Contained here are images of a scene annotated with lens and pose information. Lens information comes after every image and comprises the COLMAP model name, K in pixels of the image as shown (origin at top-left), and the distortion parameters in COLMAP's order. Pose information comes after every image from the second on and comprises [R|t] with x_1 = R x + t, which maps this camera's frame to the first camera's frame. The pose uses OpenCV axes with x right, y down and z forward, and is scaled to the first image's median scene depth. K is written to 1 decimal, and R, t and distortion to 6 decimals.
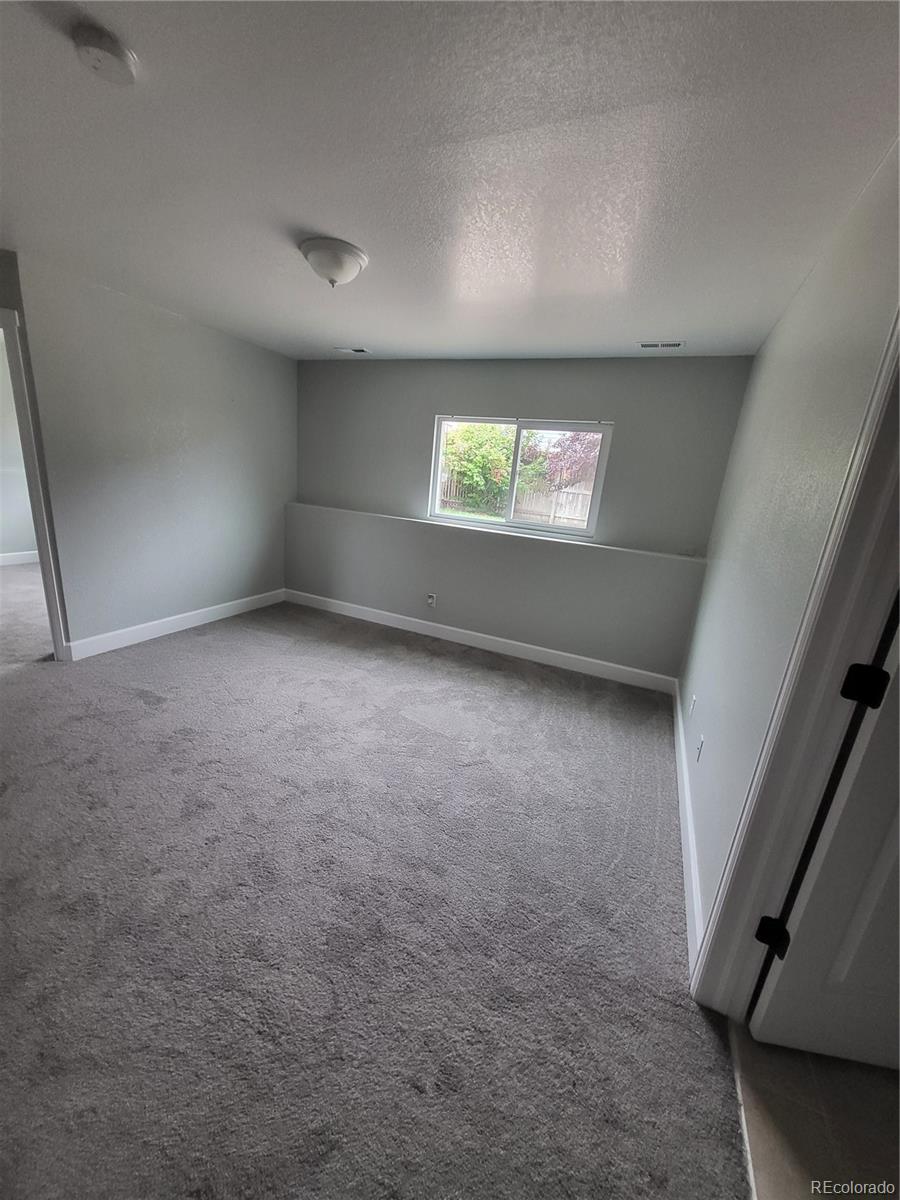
lens RADIAL K [[465.3, 0, 450.6], [0, 465.3, 598.3], [0, 0, 1]] dist [-0.000168, -0.000049]
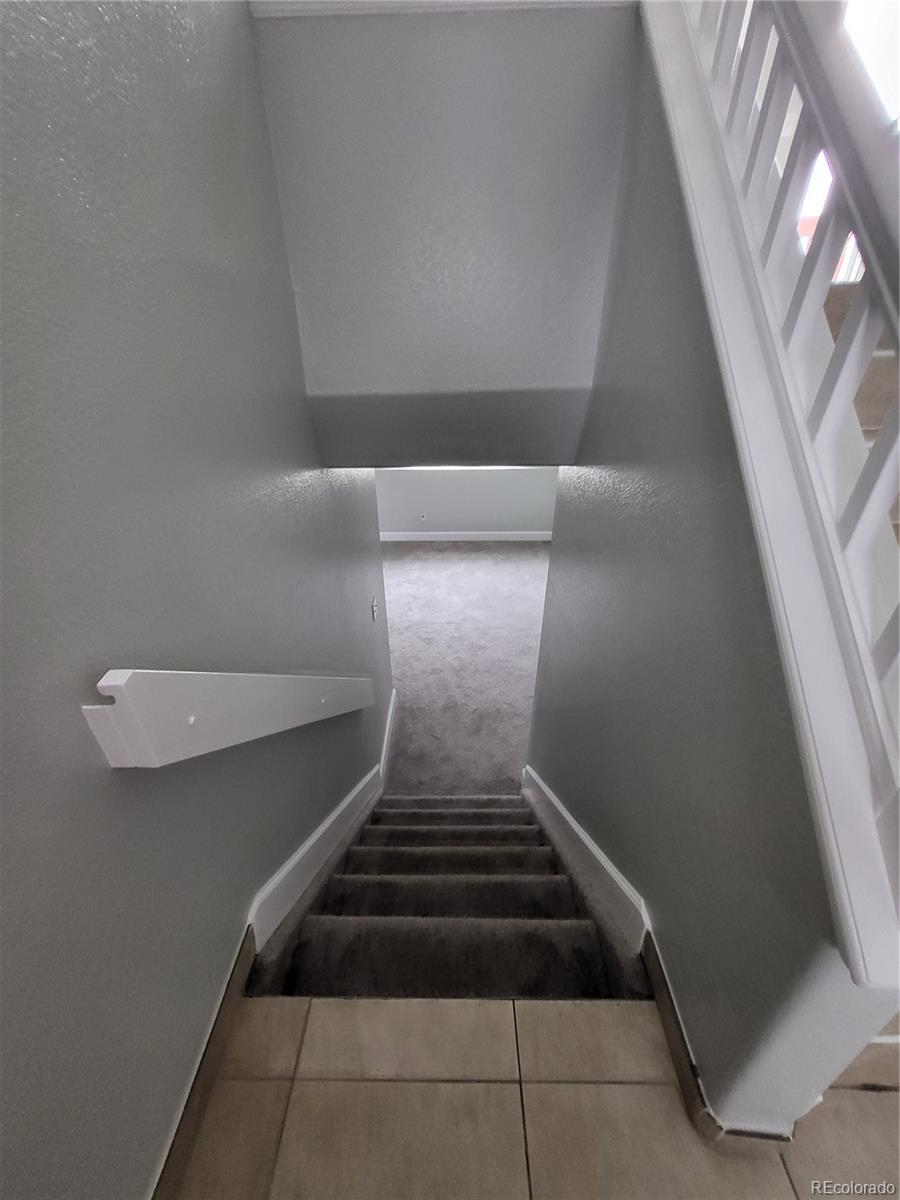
lens RADIAL K [[465.3, 0, 449.0], [0, 465.3, 601.4], [0, 0, 1]] dist [-0.000168, -0.000049]
pose [[0.913909, -0.279793, 0.294086, -0.632745], [0.189093, 0.934533, 0.301482, -0.238175], [-0.359185, -0.219917, 0.906985, -0.636316]]
